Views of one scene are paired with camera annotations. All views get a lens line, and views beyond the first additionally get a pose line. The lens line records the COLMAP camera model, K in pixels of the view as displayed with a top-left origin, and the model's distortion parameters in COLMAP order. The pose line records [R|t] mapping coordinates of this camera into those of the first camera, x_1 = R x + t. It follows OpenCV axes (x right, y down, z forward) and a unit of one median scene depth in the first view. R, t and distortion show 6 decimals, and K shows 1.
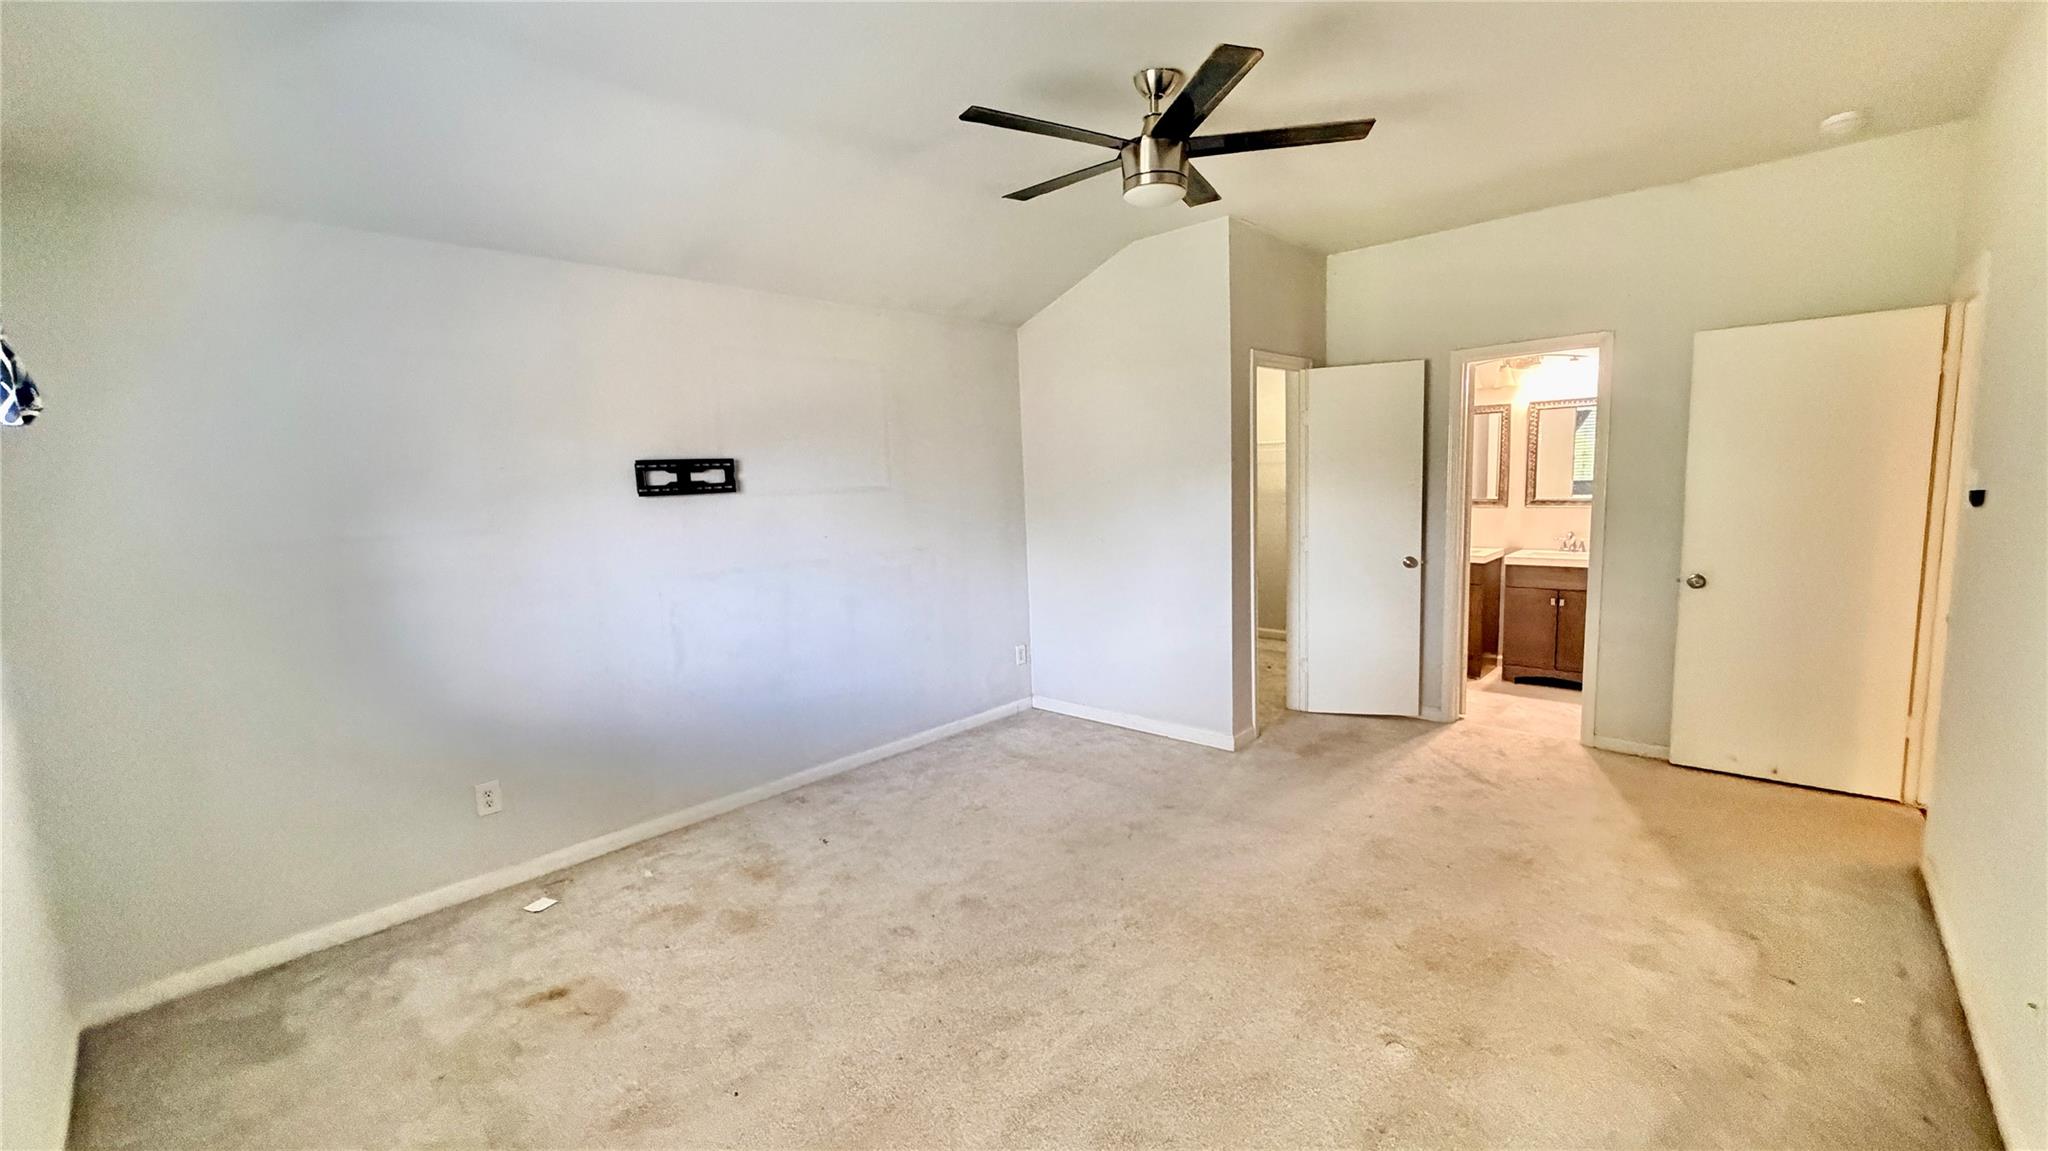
lens RADIAL K [[814.8, 0, 1021.4], [0, 814.8, 574.1], [0, 0, 1]] dist [0.000999, 0.000018]
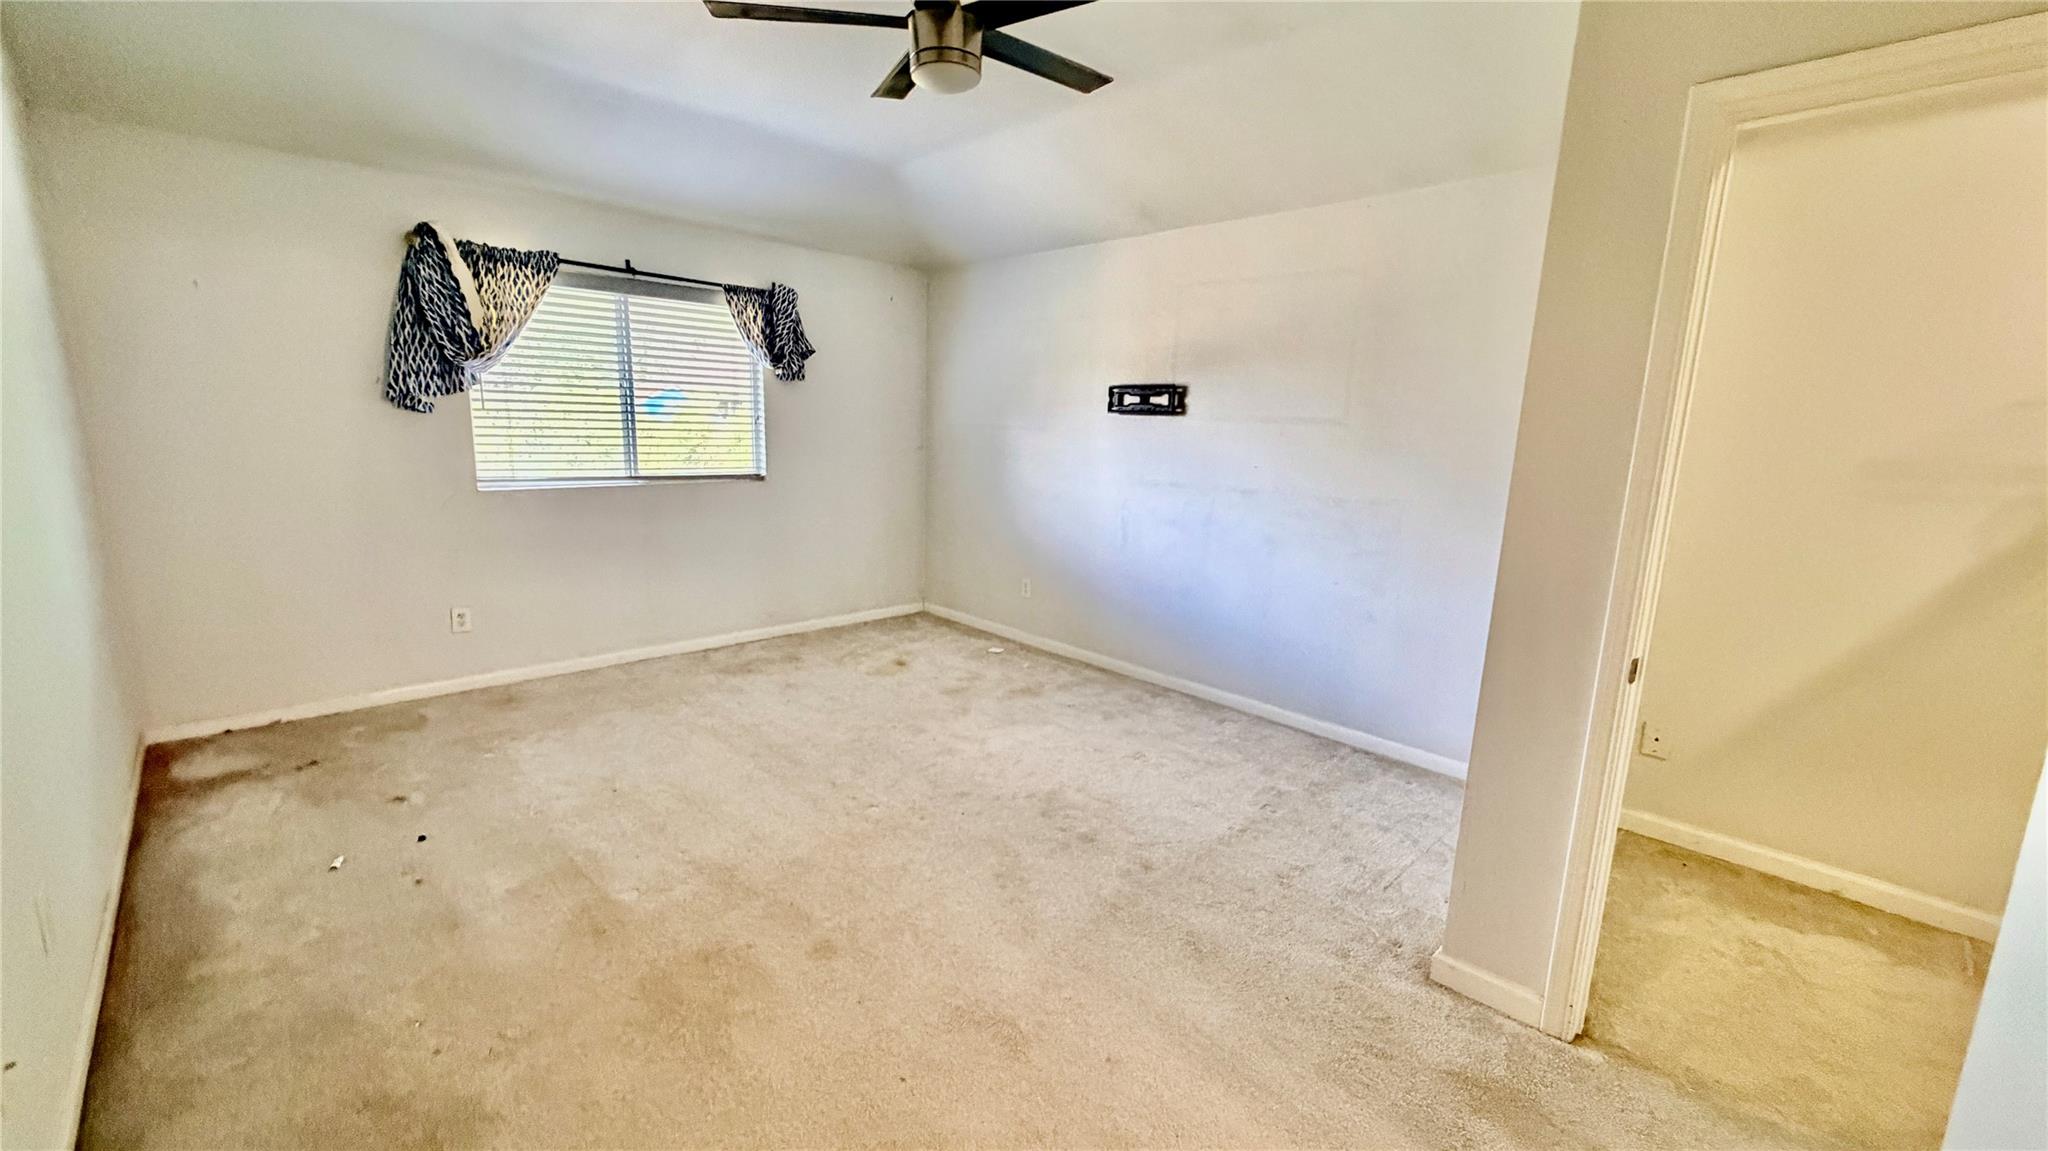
lens RADIAL K [[814.8, 0, 1021.4], [0, 814.8, 574.1], [0, 0, 1]] dist [0.000999, 0.000018]
pose [[-0.049477, 0.221005, -0.974017, 0.859343], [-0.152319, 0.962134, 0.226046, -0.115879], [0.987092, 0.159545, -0.013941, 0.879108]]
